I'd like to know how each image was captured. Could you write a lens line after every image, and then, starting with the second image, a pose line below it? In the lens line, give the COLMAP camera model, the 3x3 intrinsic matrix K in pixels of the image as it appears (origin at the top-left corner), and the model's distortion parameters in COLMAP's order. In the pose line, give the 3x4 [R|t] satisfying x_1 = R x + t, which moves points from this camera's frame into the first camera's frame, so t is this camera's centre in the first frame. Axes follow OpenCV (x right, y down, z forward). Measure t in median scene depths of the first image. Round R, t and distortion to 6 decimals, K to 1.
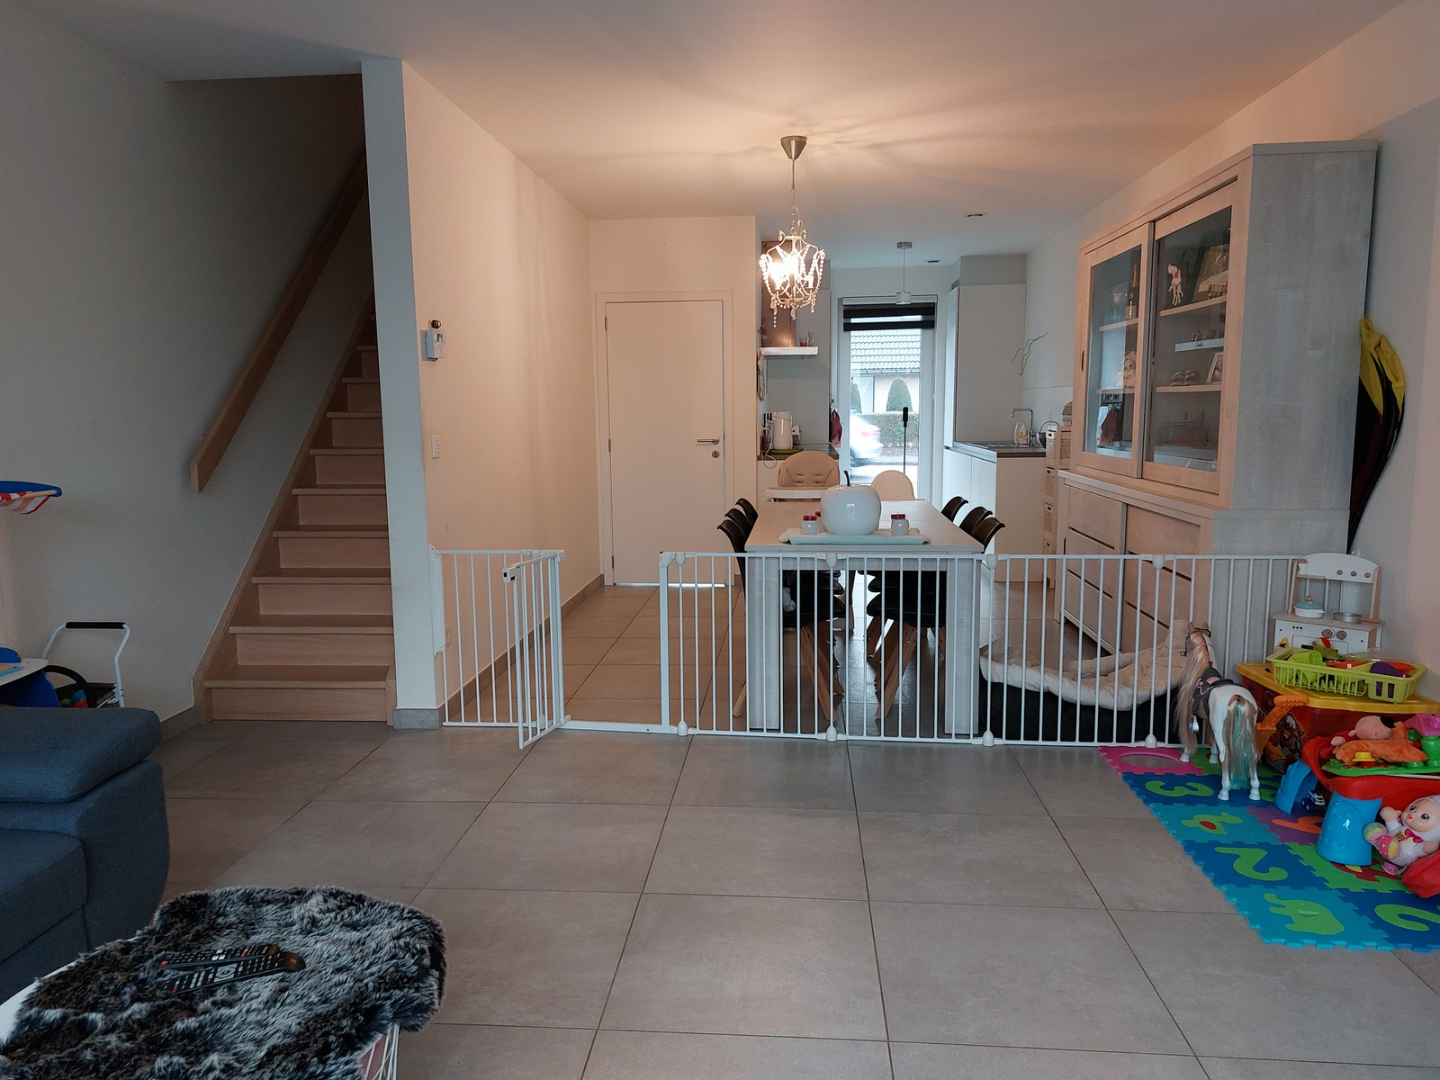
lens RADIAL K [[1026.5, 0, 711.4], [0, 1026.5, 552.5], [0, 0, 1]] dist [0.067956, -0.054782]
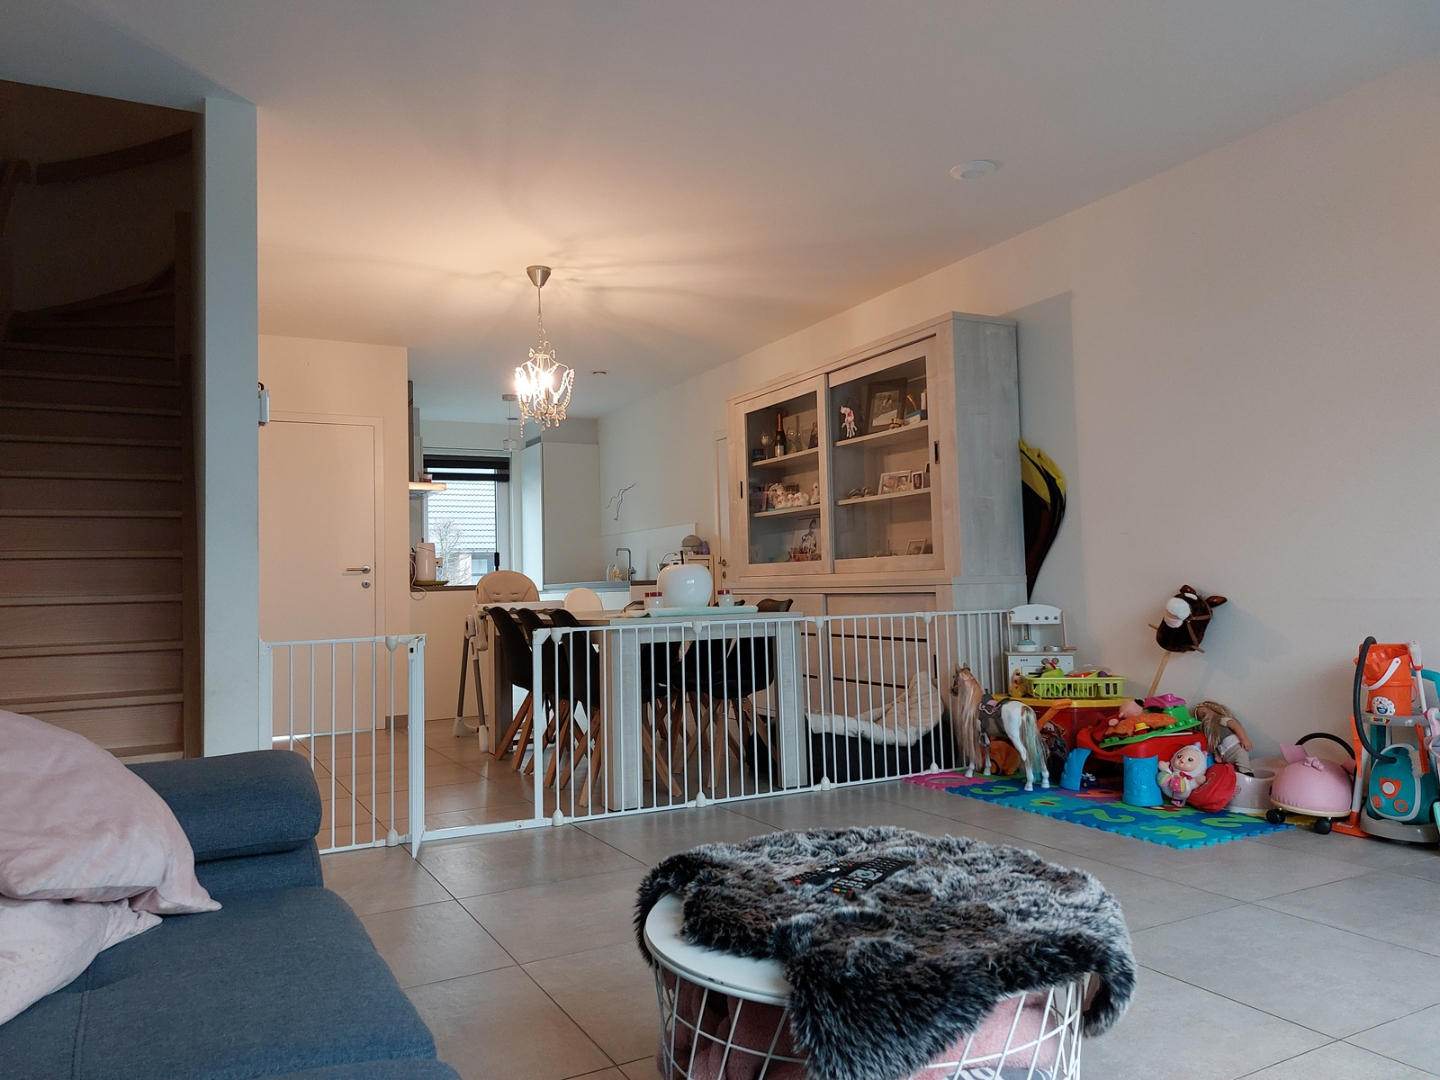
lens RADIAL K [[1026.5, 0, 713.5], [0, 1026.5, 533.9], [0, 0, 1]] dist [0.067956, -0.054782]
pose [[0.837230, 0.016945, 0.546589, -0.444120], [0.095760, 0.979533, -0.177046, 0.099856], [-0.538402, 0.200570, 0.818471, 0.097668]]
